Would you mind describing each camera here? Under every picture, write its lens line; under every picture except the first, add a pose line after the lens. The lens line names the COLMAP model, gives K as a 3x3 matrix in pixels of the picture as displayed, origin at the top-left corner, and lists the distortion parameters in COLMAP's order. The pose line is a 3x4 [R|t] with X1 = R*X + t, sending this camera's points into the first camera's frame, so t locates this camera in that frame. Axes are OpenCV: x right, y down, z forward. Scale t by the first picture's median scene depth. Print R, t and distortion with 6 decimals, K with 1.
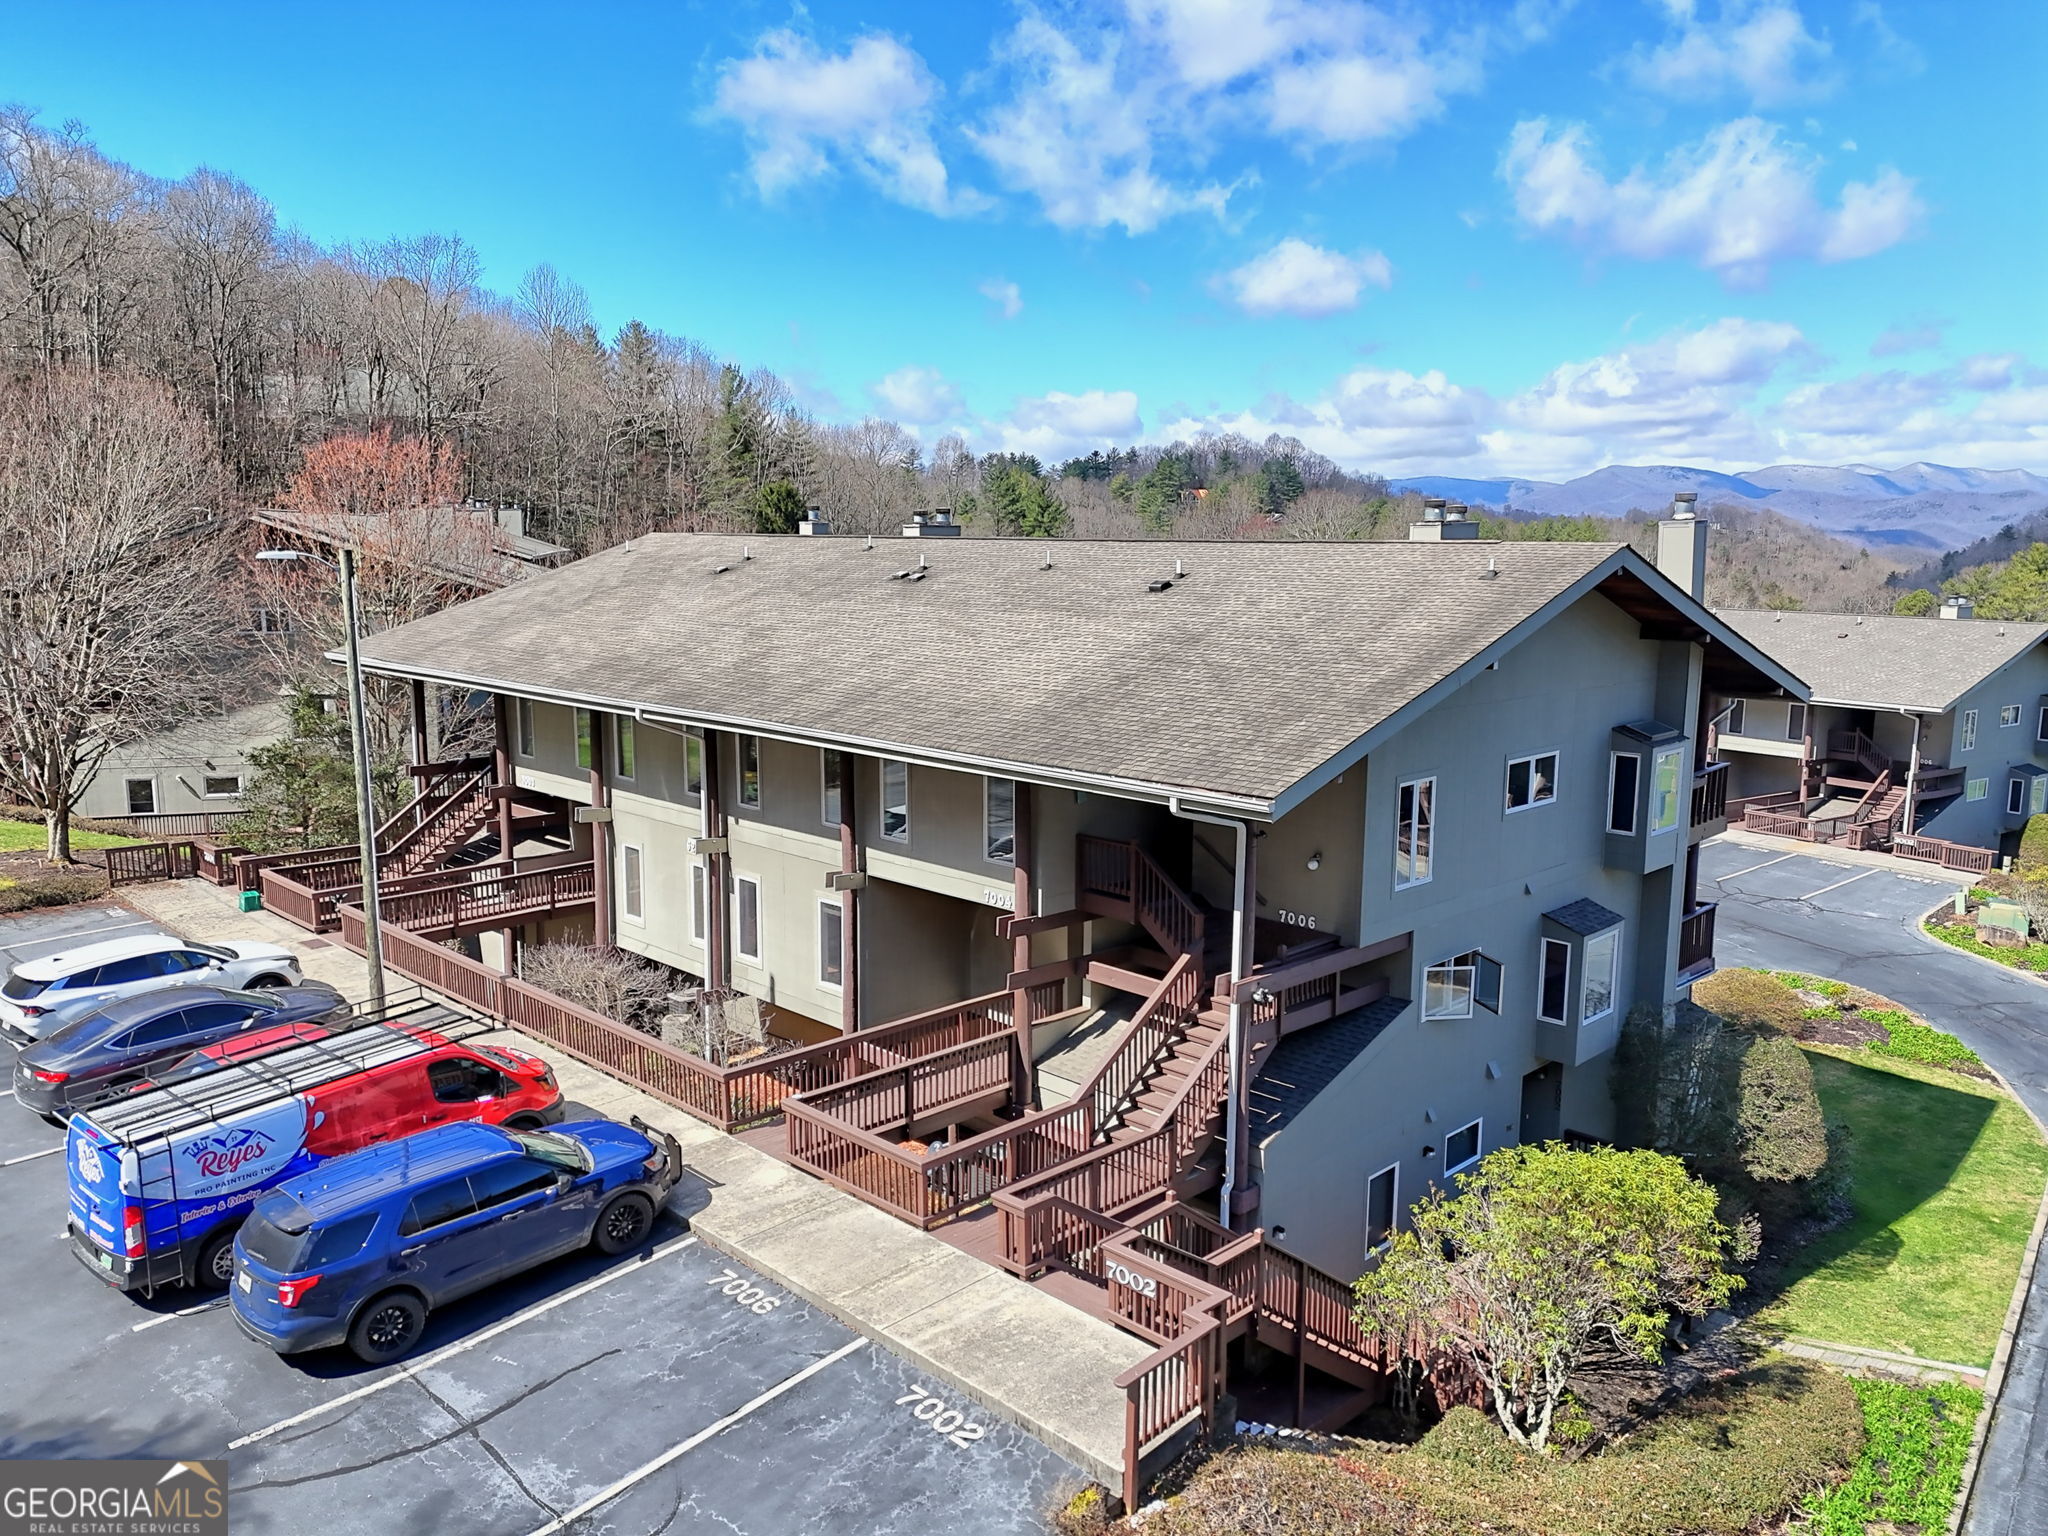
lens RADIAL K [[1500.9, 0, 1017.0], [0, 1500.9, 762.6], [0, 0, 1]] dist [0.070697, -0.056356]
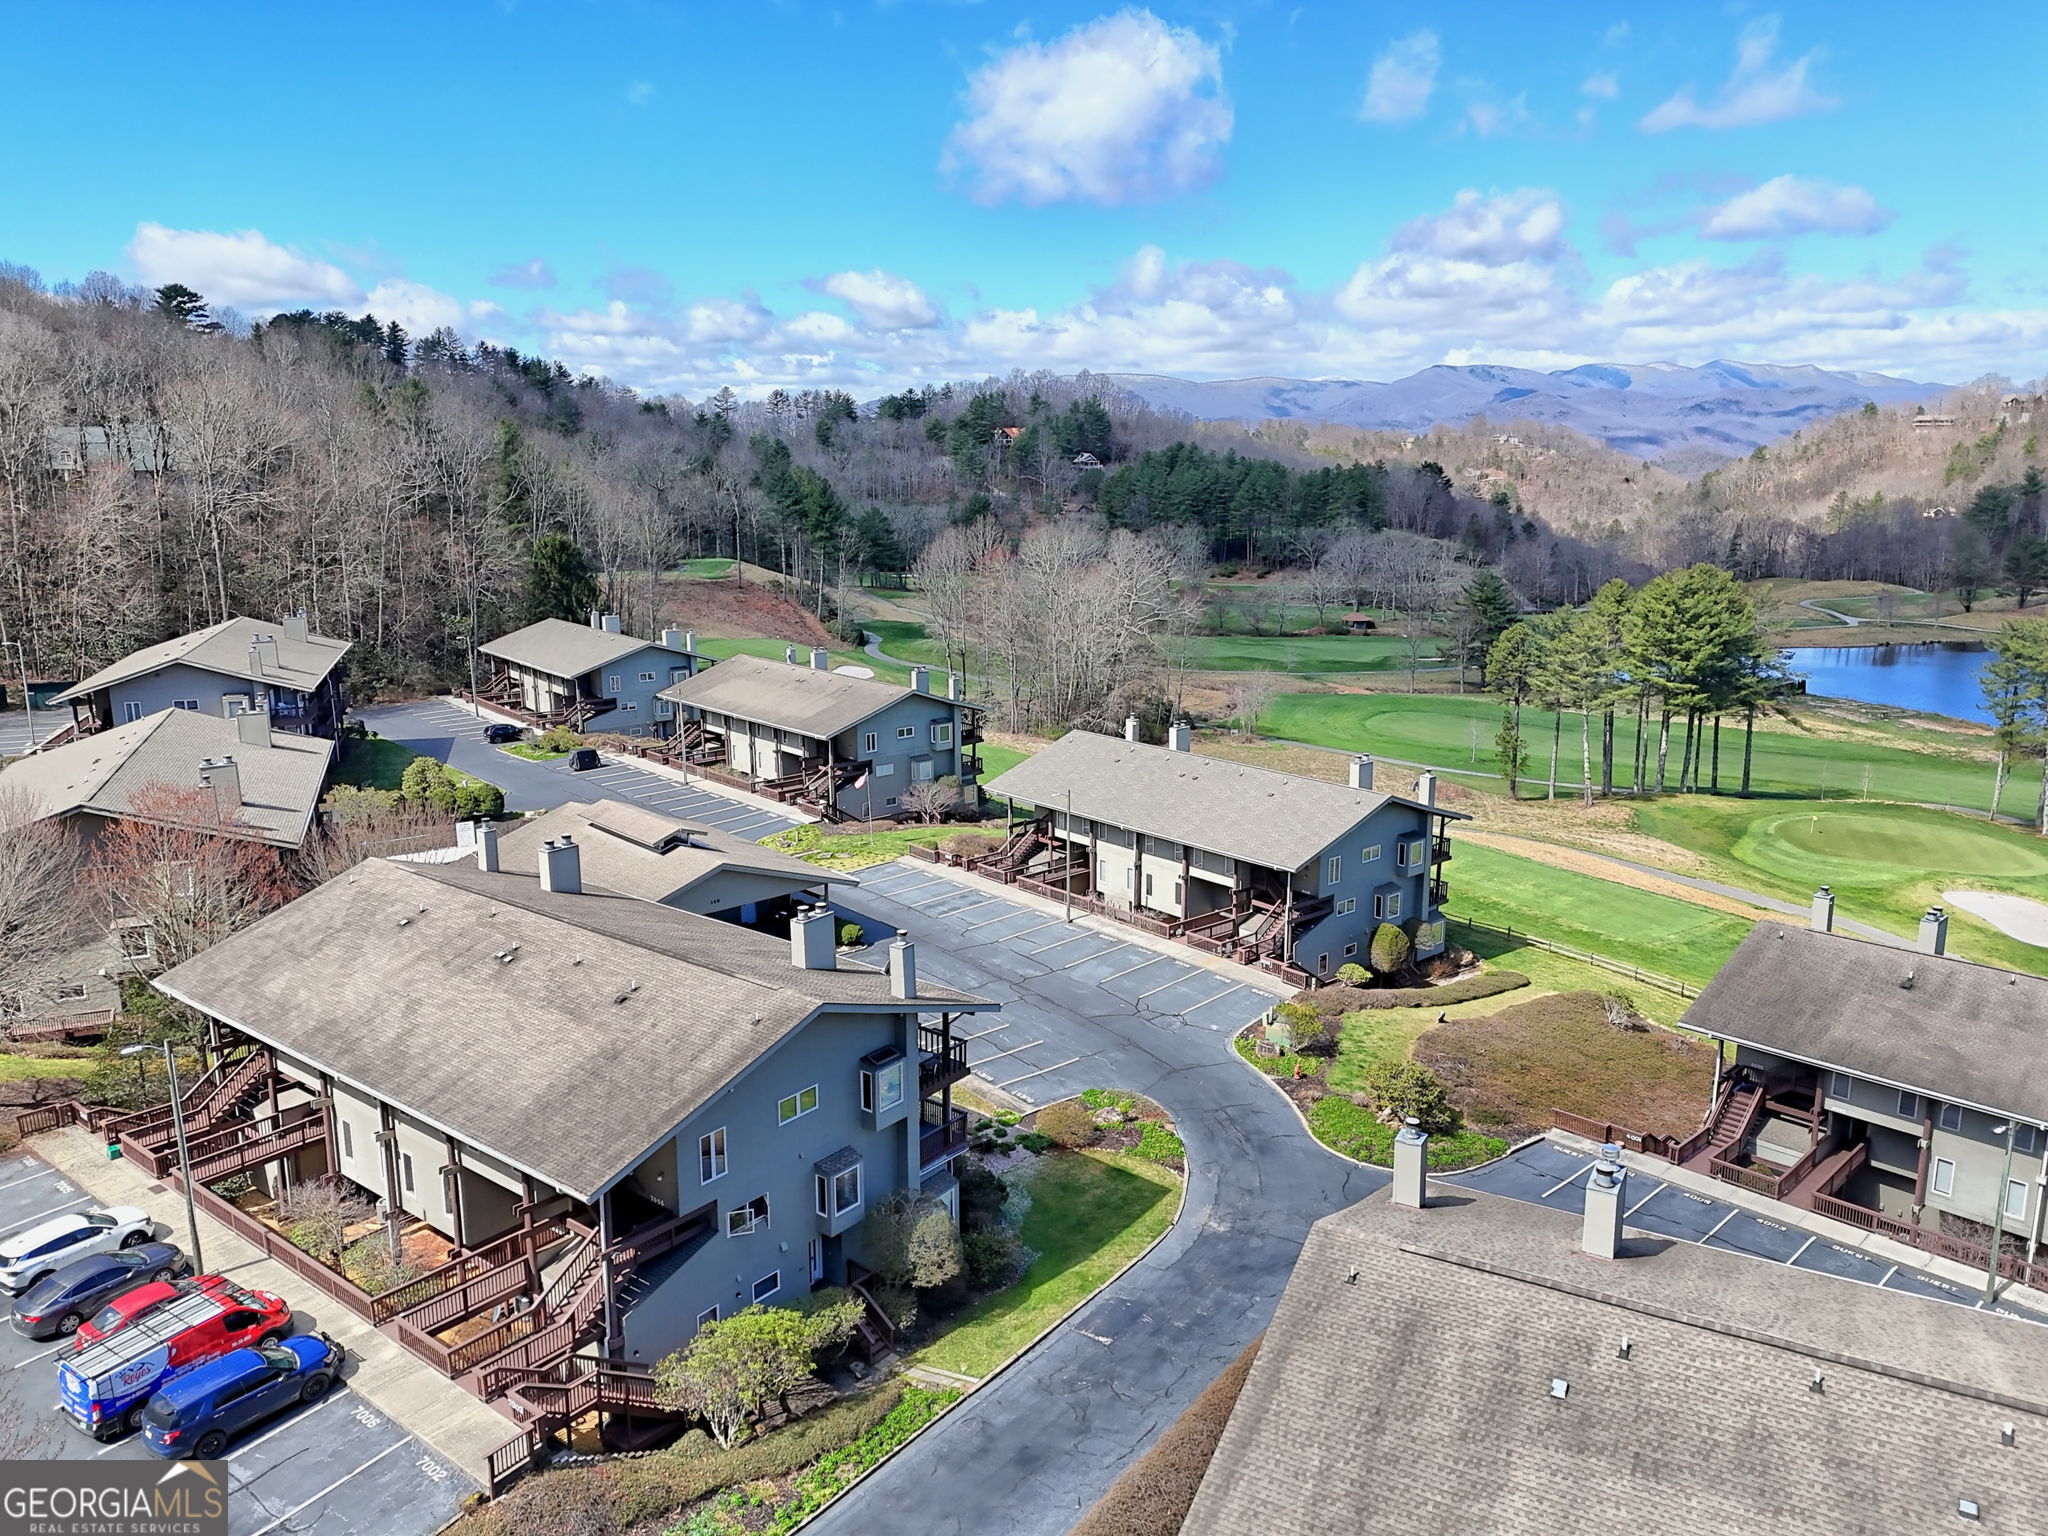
lens RADIAL K [[1500.9, 0, 1017.0], [0, 1500.9, 762.6], [0, 0, 1]] dist [0.070697, -0.056356]
pose [[0.994474, -0.033036, 0.099651, 0.506629], [0.026761, 0.997613, 0.063661, -0.642703], [-0.101516, -0.060643, 0.992984, -1.144501]]
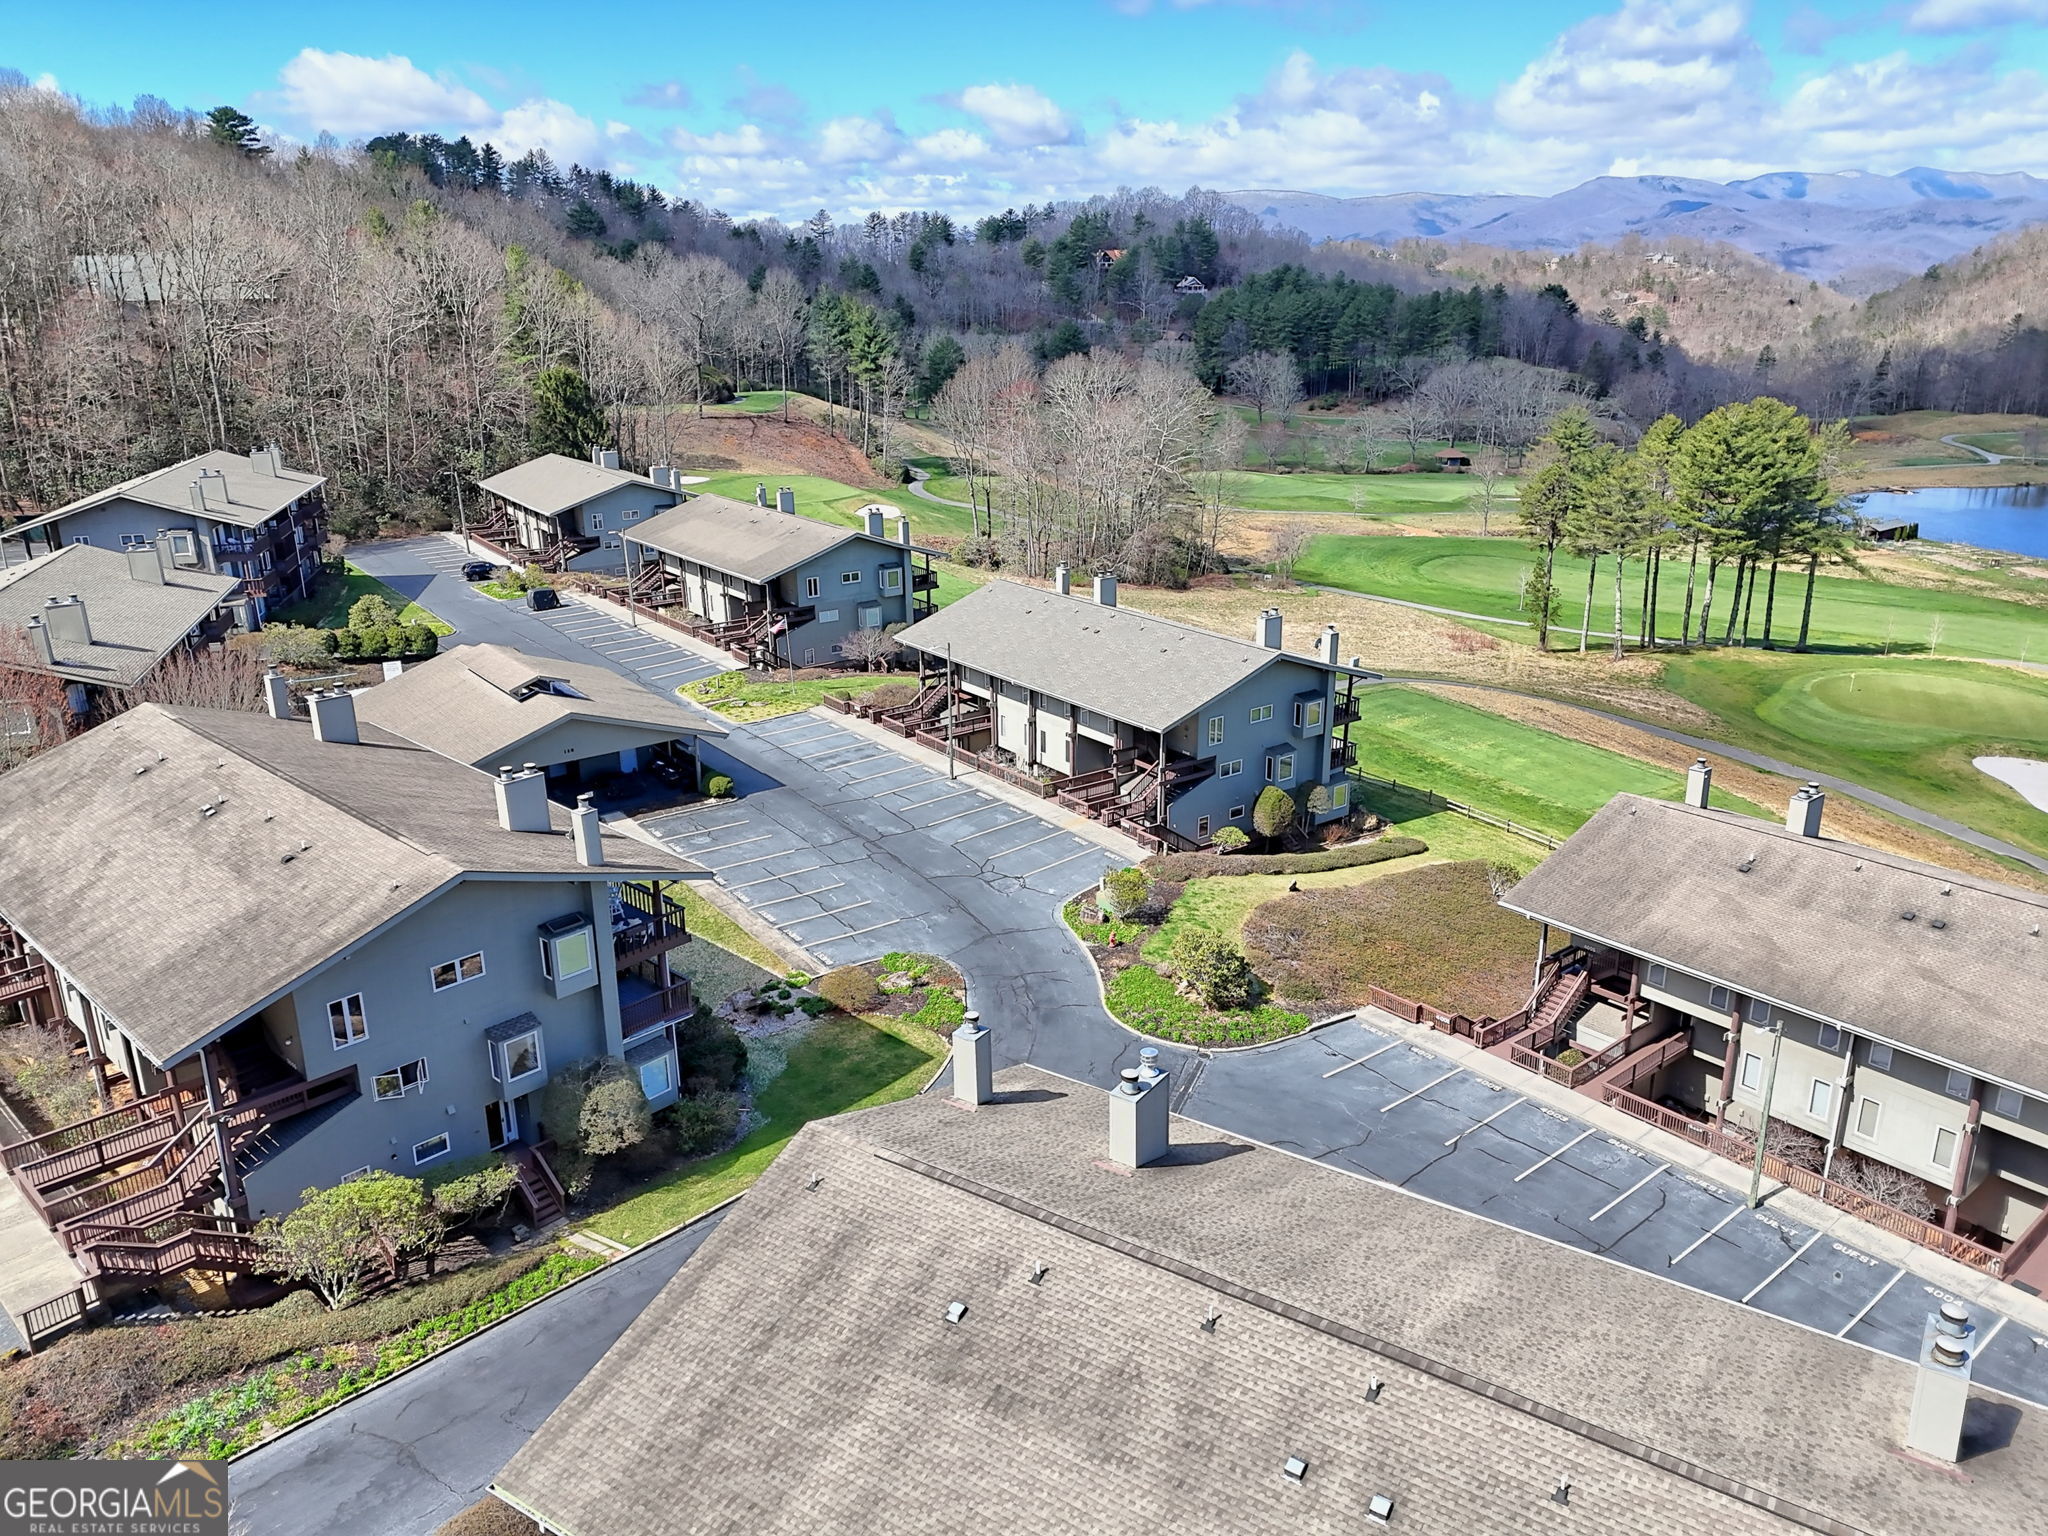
lens RADIAL K [[1500.9, 0, 1017.0], [0, 1500.9, 762.6], [0, 0, 1]] dist [0.070697, -0.056356]
pose [[0.999626, -0.022618, 0.015394, 1.188972], [0.019705, 0.985515, 0.168440, -0.653897], [-0.018981, -0.168073, 0.985592, -1.045278]]
